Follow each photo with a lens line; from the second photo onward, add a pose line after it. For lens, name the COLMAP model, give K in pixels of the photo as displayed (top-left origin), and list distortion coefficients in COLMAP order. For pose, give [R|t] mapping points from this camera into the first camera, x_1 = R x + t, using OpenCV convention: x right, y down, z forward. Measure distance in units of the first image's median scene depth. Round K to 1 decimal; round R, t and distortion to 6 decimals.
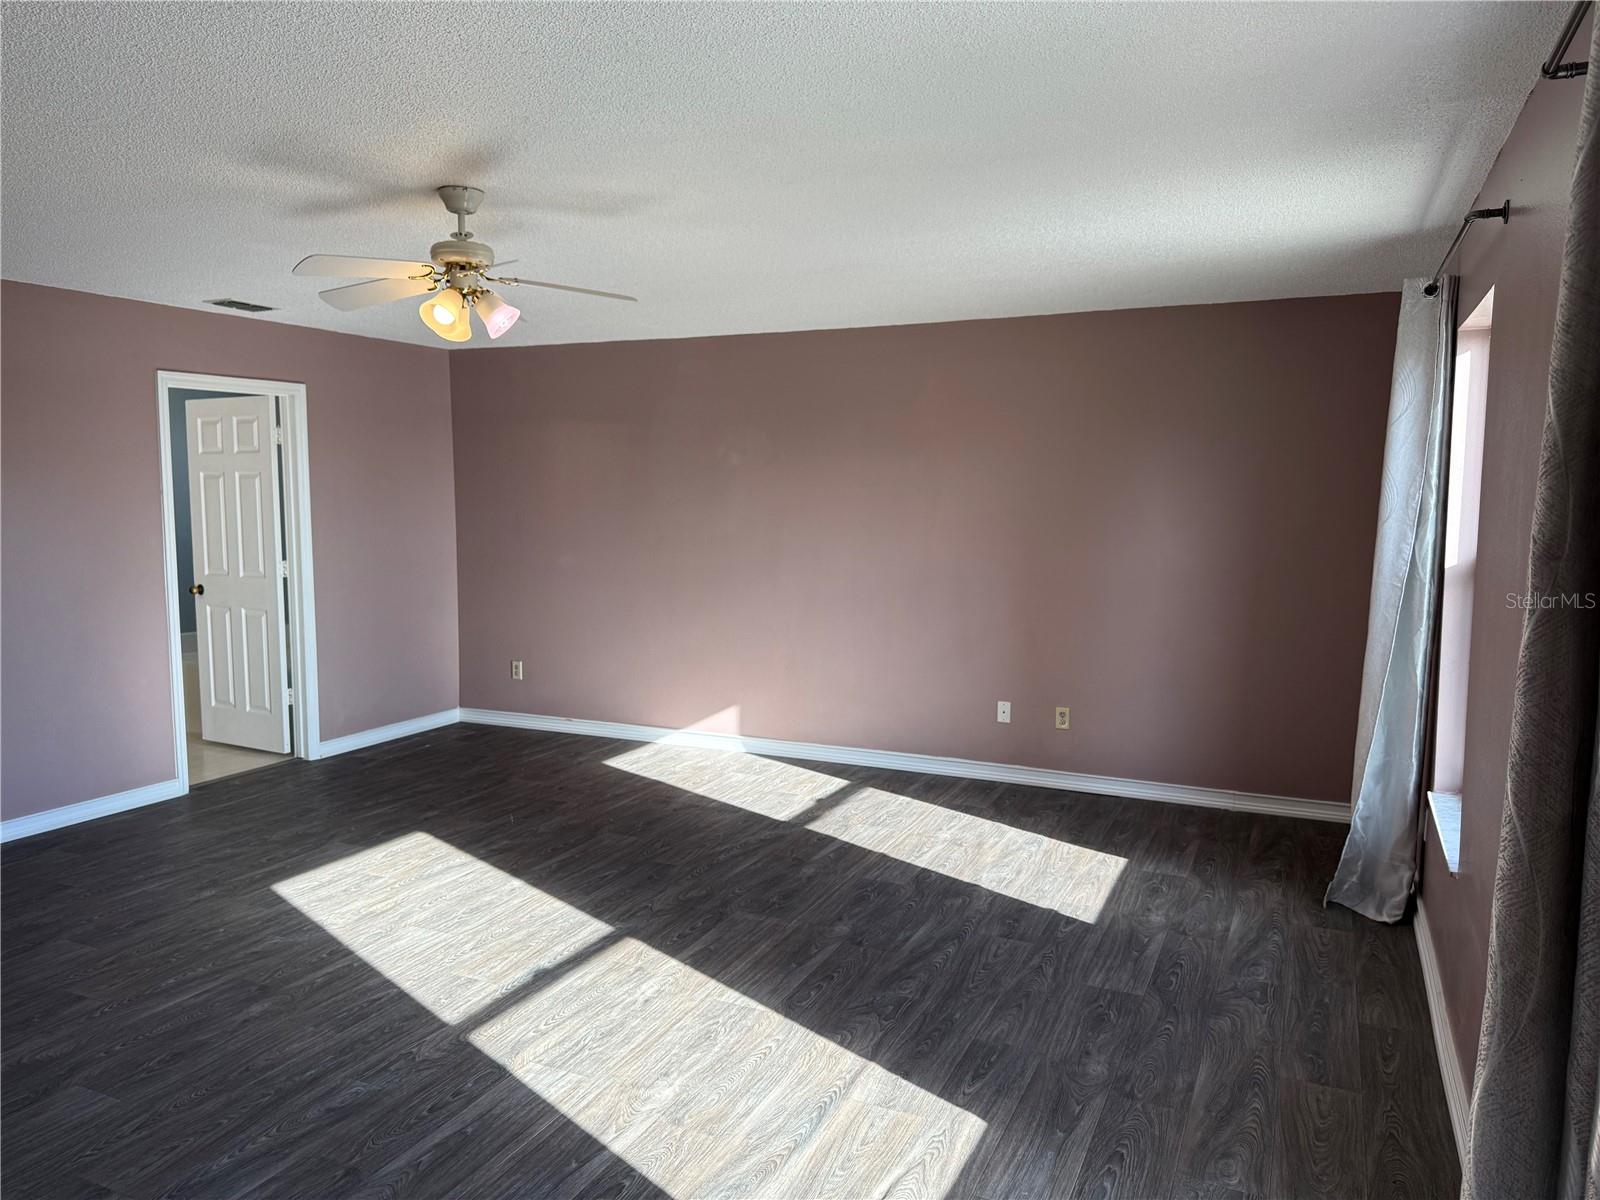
lens RADIAL K [[1144.2, 0, 791.7], [0, 1144.2, 599.8], [0, 0, 1]] dist [0.044523, -0.041142]
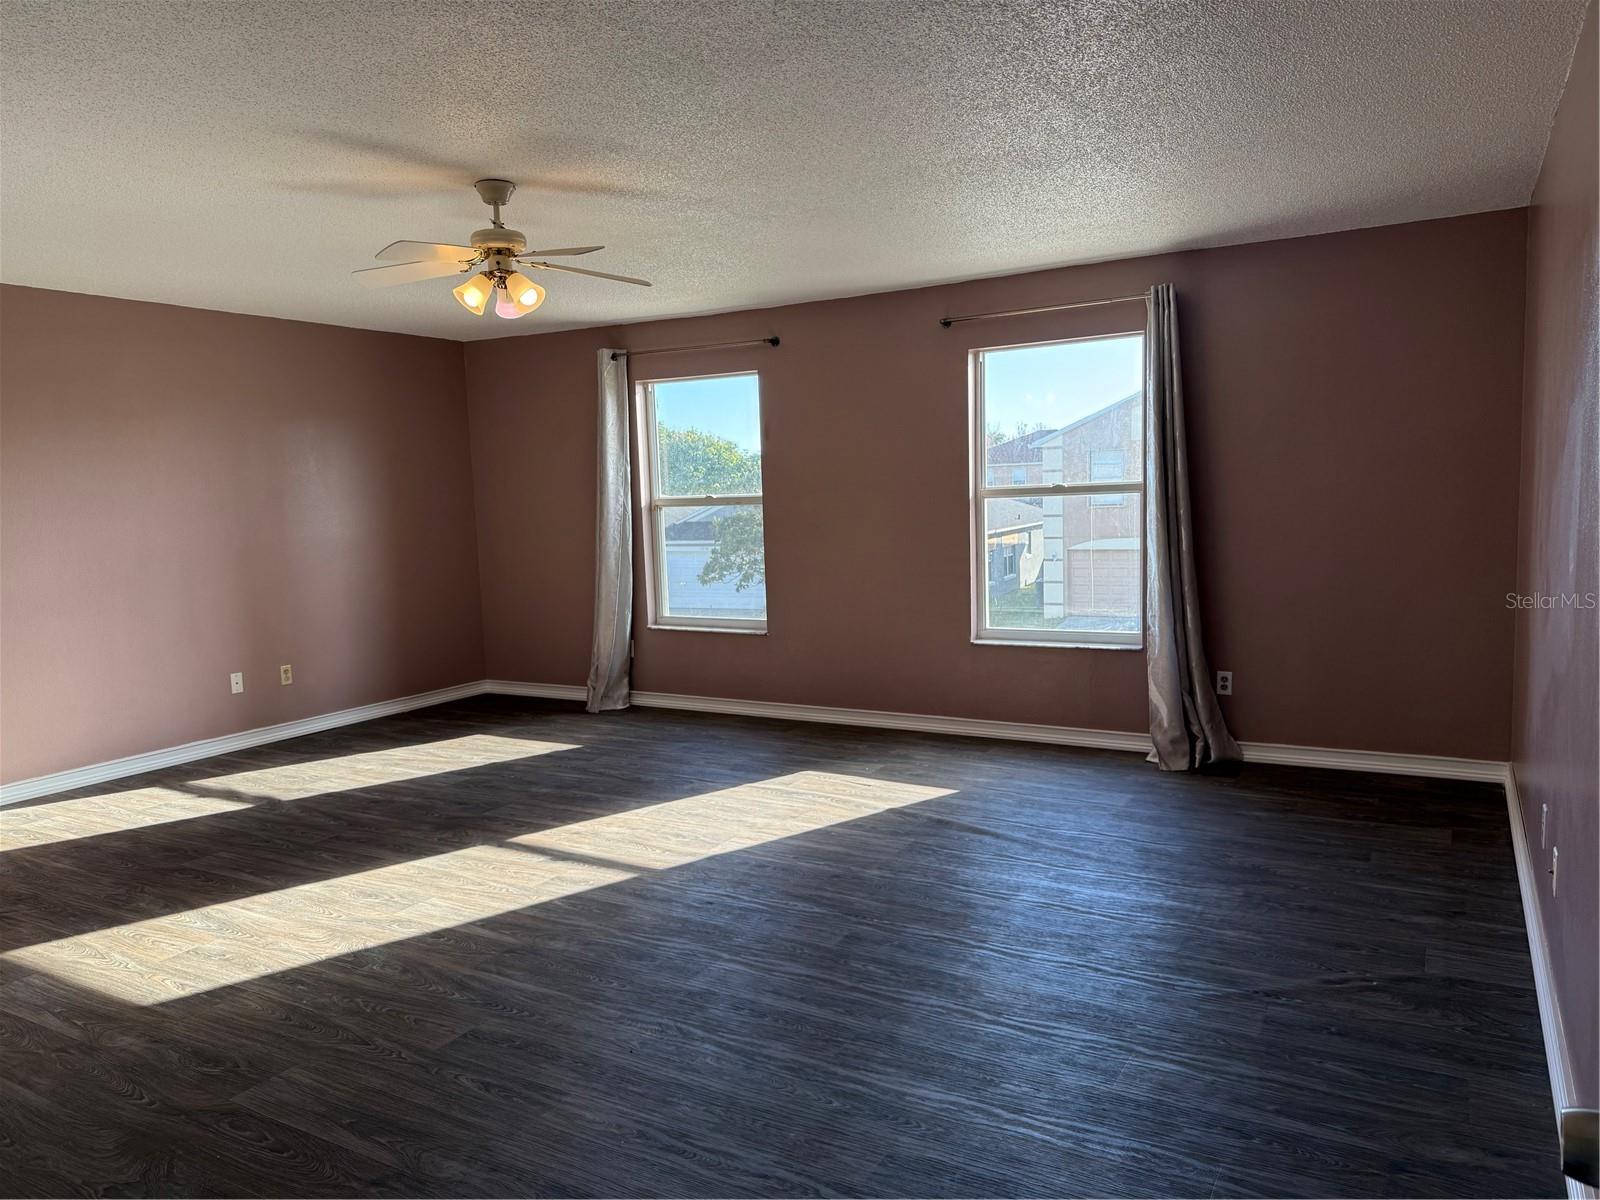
lens RADIAL K [[1144.2, 0, 798.9], [0, 1144.2, 599.8], [0, 0, 1]] dist [0.044523, -0.041142]
pose [[0.083296, -0.106982, 0.990766, -1.255334], [0.125213, 0.987465, 0.096099, -0.024462], [-0.988627, 0.116052, 0.095648, 0.564584]]
